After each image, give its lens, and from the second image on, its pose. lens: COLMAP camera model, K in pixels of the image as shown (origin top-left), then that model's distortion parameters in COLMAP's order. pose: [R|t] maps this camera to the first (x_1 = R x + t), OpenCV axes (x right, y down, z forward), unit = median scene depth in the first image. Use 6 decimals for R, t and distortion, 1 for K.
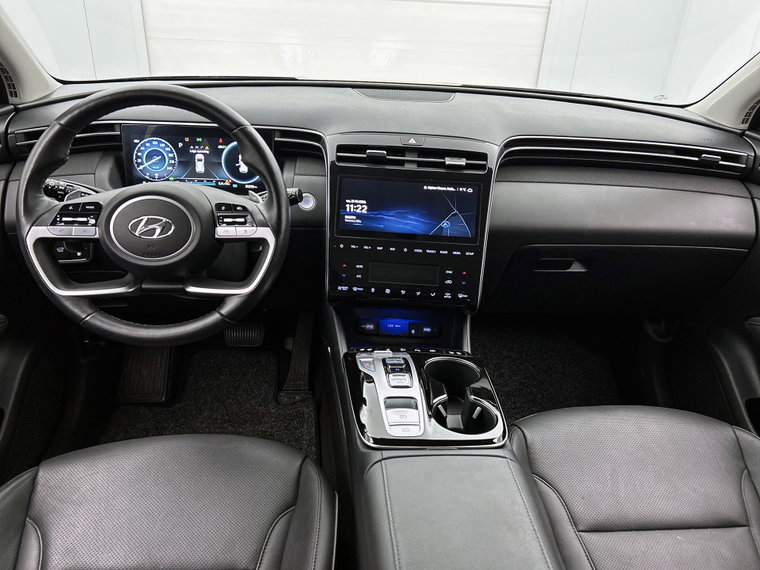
lens RADIAL K [[587.8, 0, 378.8], [0, 587.8, 285.2], [0, 0, 1]] dist [0.071015, -0.041875]
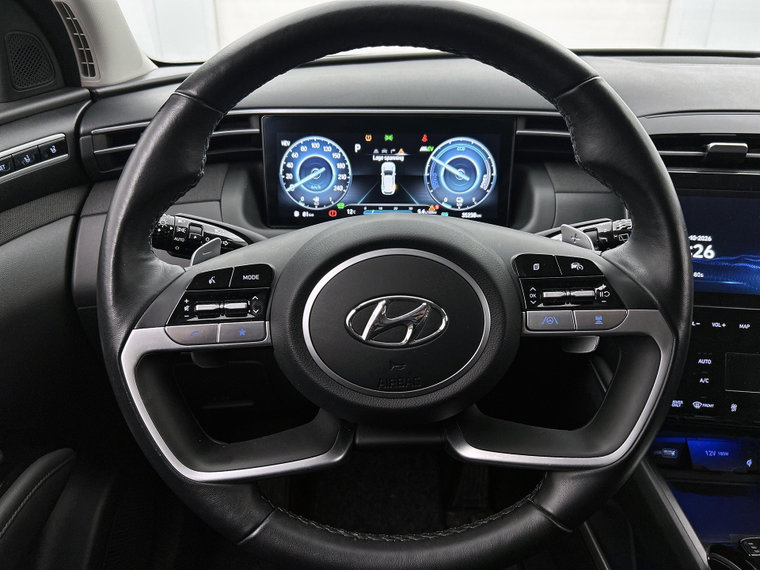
lens RADIAL K [[587.8, 0, 387.1], [0, 587.8, 287.0], [0, 0, 1]] dist [0.071015, -0.041875]
pose [[0.998123, -0.013479, -0.059733, -0.279764], [0.012099, 0.999653, -0.023403, -0.087870], [0.060028, 0.022637, 0.997940, 0.438484]]
